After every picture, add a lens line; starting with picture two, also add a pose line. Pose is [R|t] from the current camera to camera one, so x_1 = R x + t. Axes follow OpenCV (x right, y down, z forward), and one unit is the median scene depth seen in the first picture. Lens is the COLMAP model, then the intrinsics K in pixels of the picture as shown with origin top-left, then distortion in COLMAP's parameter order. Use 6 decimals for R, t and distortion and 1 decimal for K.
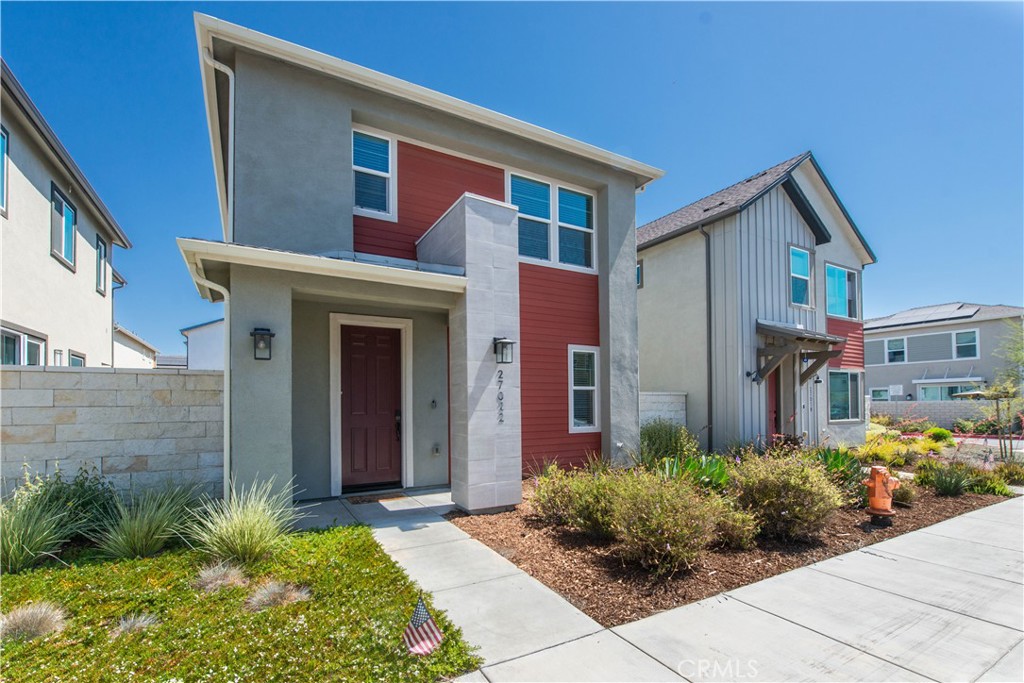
lens RADIAL K [[468.3, 0, 511.8], [0, 468.3, 400.3], [0, 0, 1]] dist [-0.000164, -0.000122]
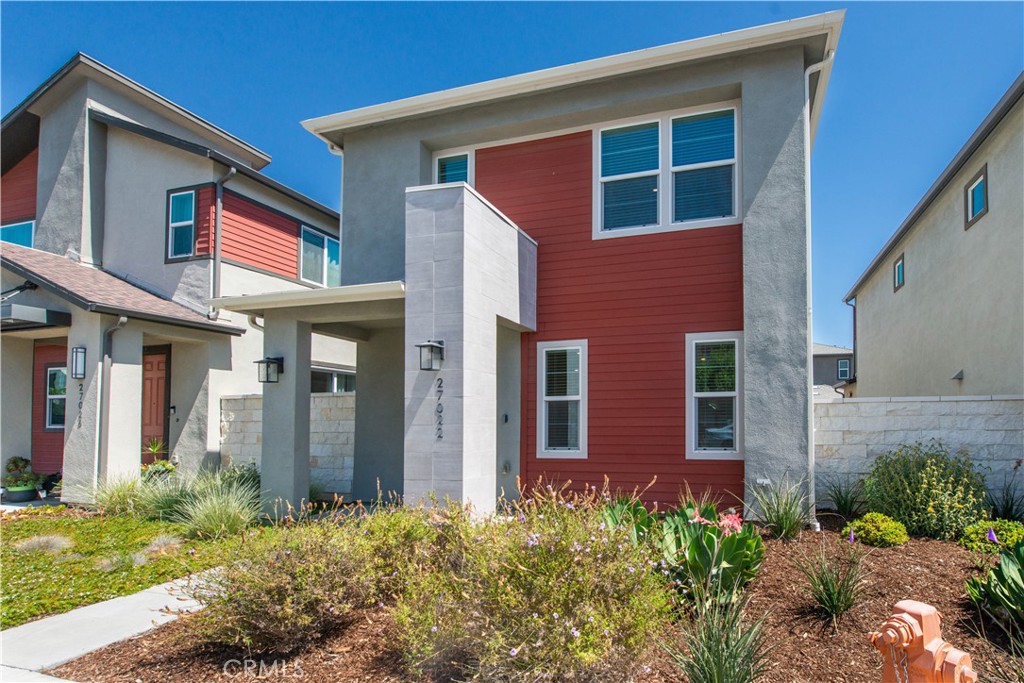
lens RADIAL K [[474.5, 0, 512.1], [0, 474.5, 412.3], [0, 0, 1]] dist [0.001591, 0.000166]
pose [[0.707419, -0.012528, -0.706683, 0.444545], [0.006651, 0.999917, -0.011068, 0.005927], [0.706763, 0.003129, 0.707444, 0.307125]]
